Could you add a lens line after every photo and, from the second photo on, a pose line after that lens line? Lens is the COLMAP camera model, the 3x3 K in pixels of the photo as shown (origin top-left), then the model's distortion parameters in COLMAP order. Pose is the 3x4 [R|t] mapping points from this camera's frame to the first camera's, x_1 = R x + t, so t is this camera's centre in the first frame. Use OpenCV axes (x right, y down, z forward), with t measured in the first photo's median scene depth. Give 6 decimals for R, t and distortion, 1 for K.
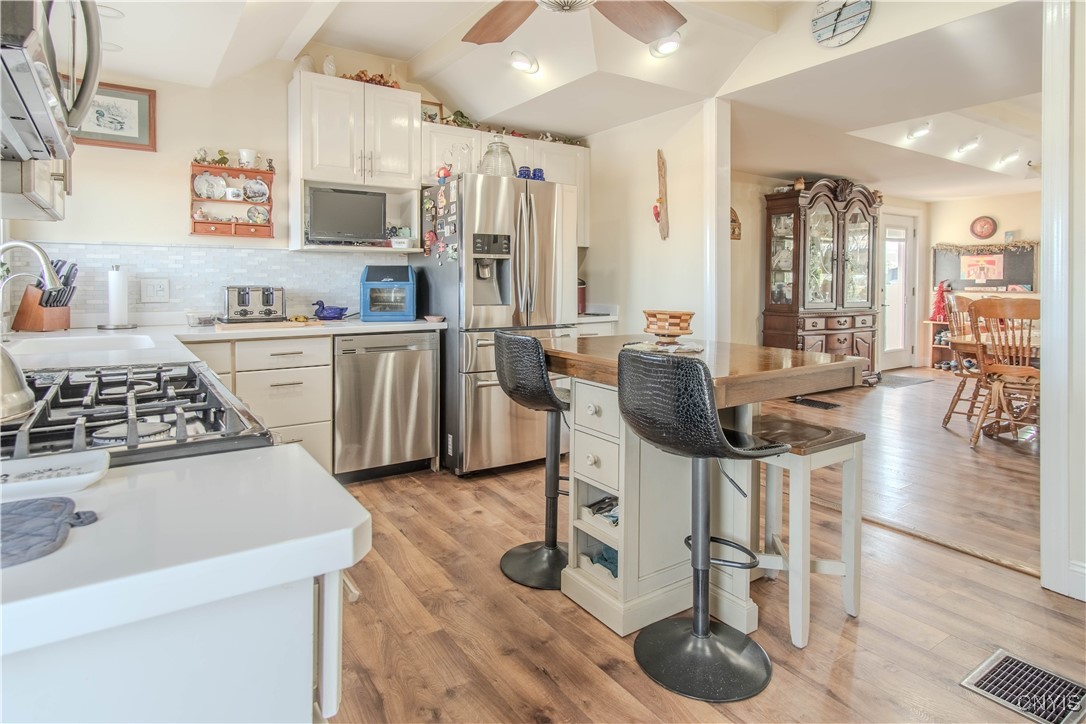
lens RADIAL K [[601.3, 0, 543.5], [0, 601.3, 293.3], [0, 0, 1]] dist [0.006580, 0.001094]
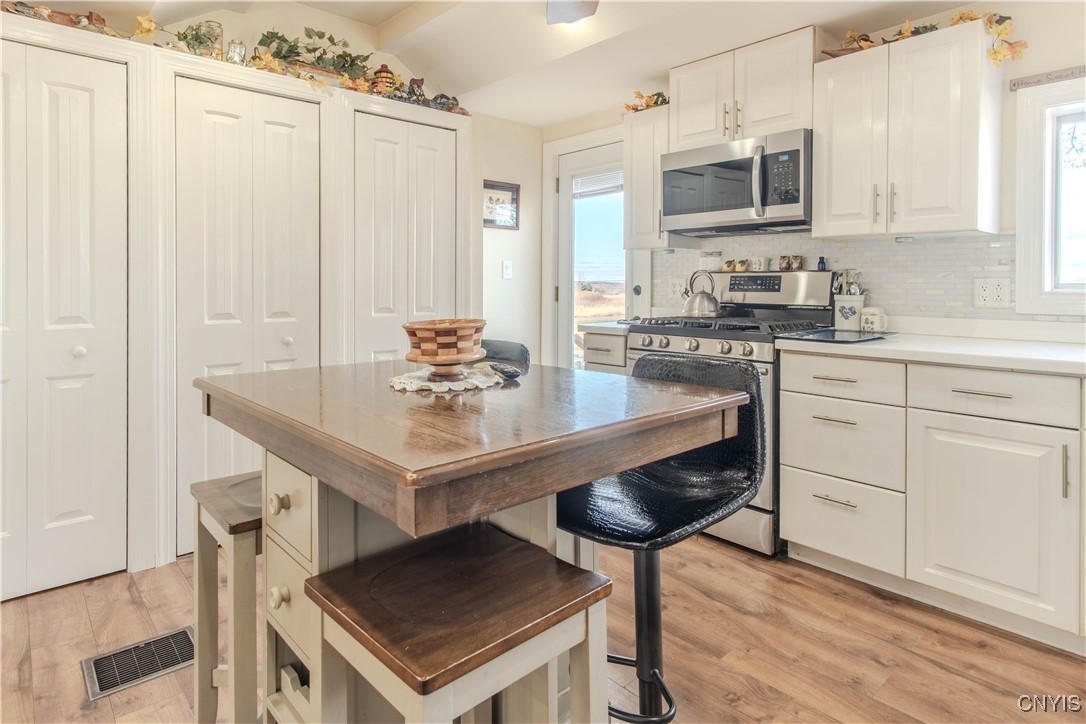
lens RADIAL K [[601.3, 0, 543.5], [0, 601.3, 293.3], [0, 0, 1]] dist [0.006580, 0.001094]
pose [[-0.991291, 0.001218, -0.131682, 0.132497], [-0.001847, 0.999730, 0.023151, -0.010895], [0.131675, 0.023192, -0.991022, 1.129663]]
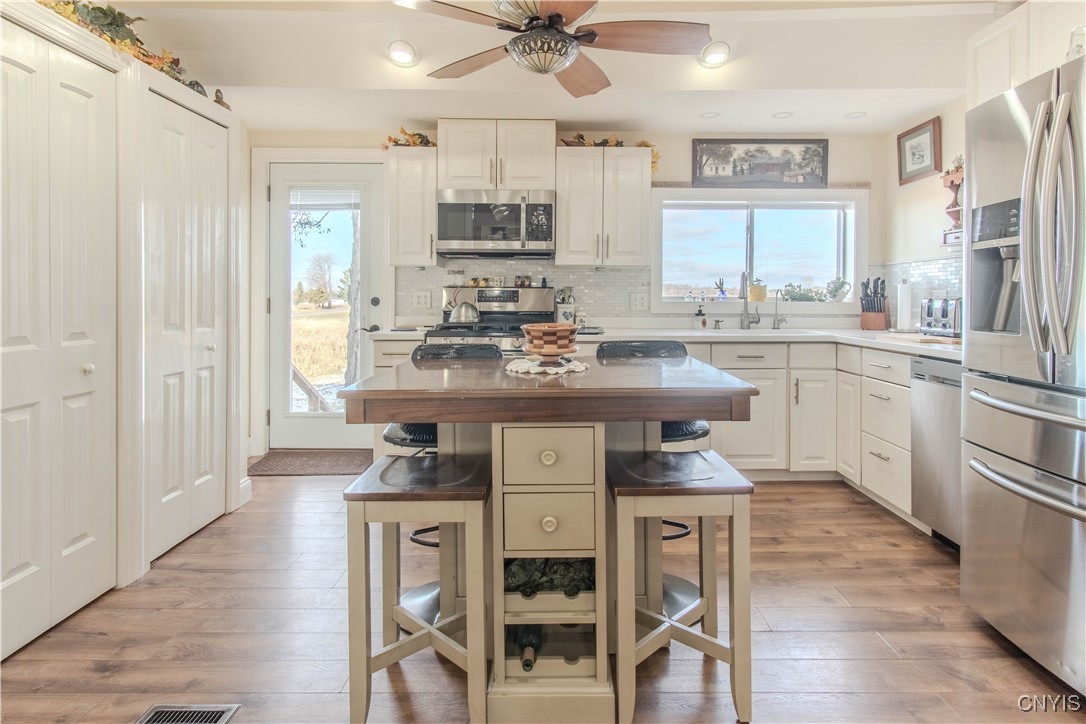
lens RADIAL K [[601.3, 0, 543.5], [0, 601.3, 293.3], [0, 0, 1]] dist [0.006580, 0.001094]
pose [[-0.571780, -0.005429, -0.820389, 0.640487], [-0.010052, 0.999949, 0.000389, -0.012054], [0.820346, 0.008469, -0.571805, 1.031277]]
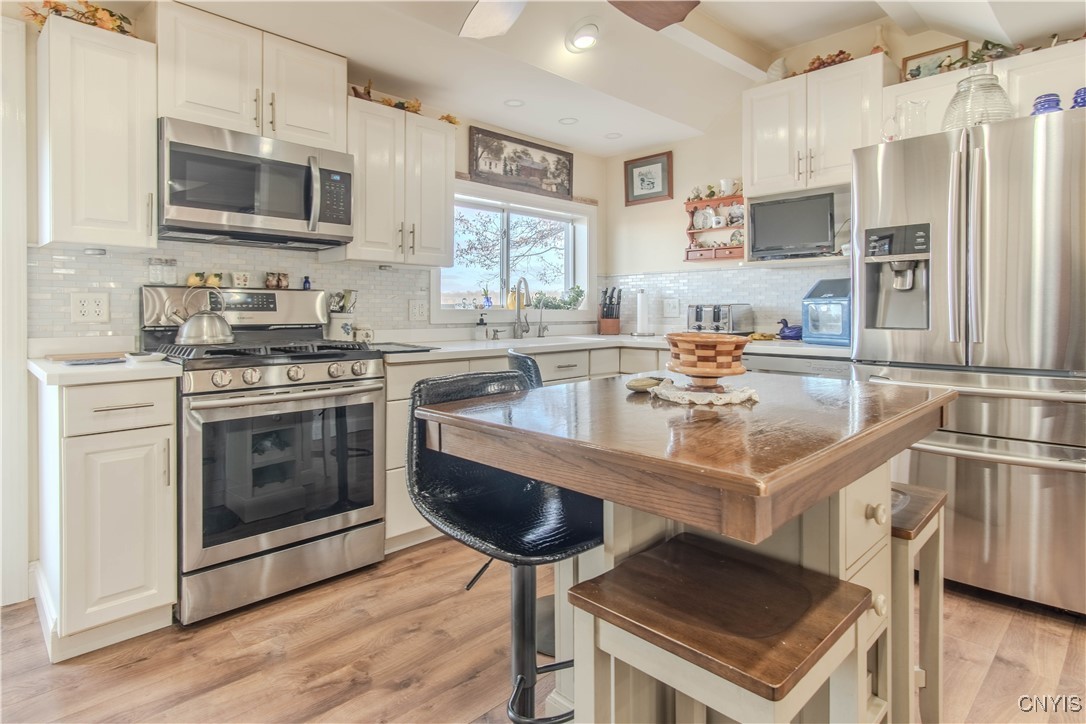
lens RADIAL K [[601.4, 0, 543.5], [0, 601.4, 318.0], [0, 0, 1]] dist [0.004969, 0.000738]
pose [[0.180137, 0.013447, -0.983550, 0.554762], [-0.009321, 0.999885, 0.011963, 0.003293], [0.983597, 0.007013, 0.180242, 0.505004]]
